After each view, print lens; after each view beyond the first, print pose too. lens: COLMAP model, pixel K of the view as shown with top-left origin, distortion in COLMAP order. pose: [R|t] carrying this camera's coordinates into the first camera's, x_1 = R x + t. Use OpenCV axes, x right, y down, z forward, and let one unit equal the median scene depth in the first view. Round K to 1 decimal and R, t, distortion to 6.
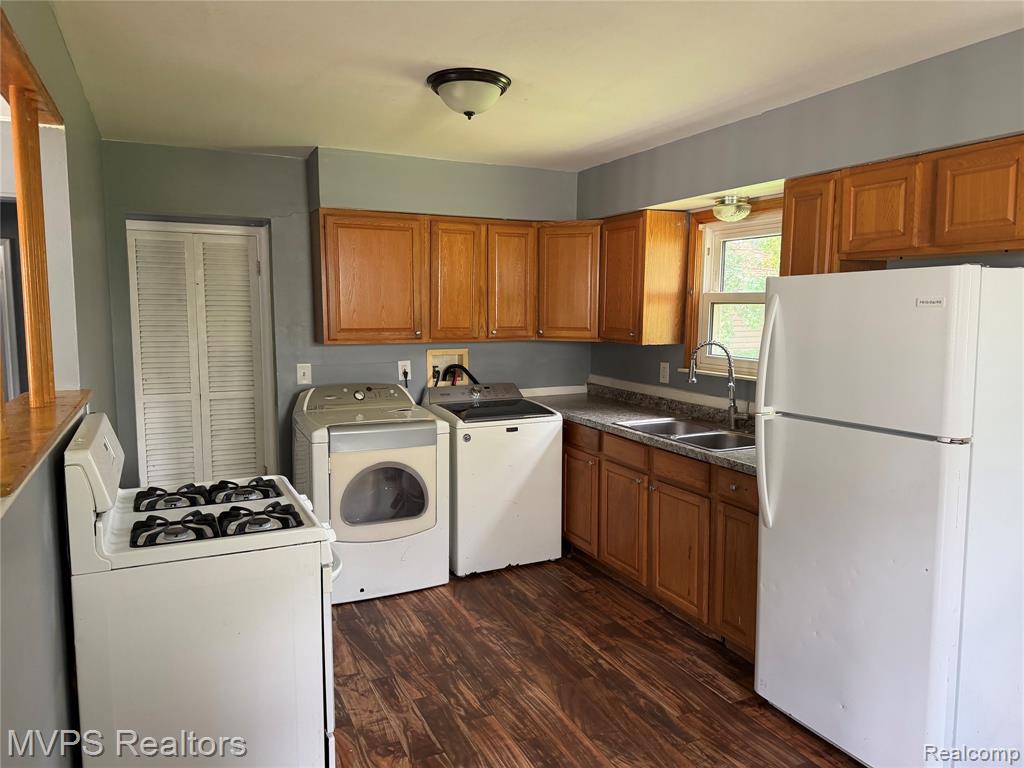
lens RADIAL K [[714.5, 0, 515.7], [0, 714.5, 384.3], [0, 0, 1]] dist [0.073631, -0.100200]
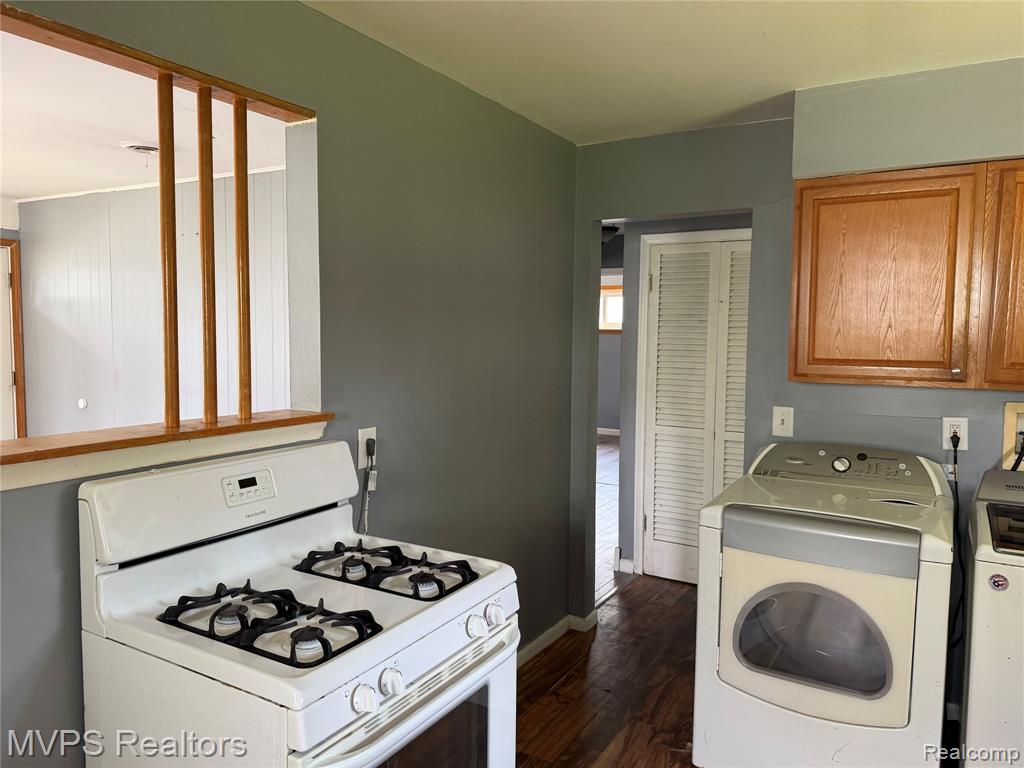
lens RADIAL K [[714.5, 0, 528.7], [0, 714.5, 376.3], [0, 0, 1]] dist [0.073631, -0.100200]
pose [[0.560670, 0.054738, -0.826228, 0.142723], [-0.095519, 0.995427, 0.001129, -0.034459], [0.822511, 0.078288, 0.563335, 0.382489]]
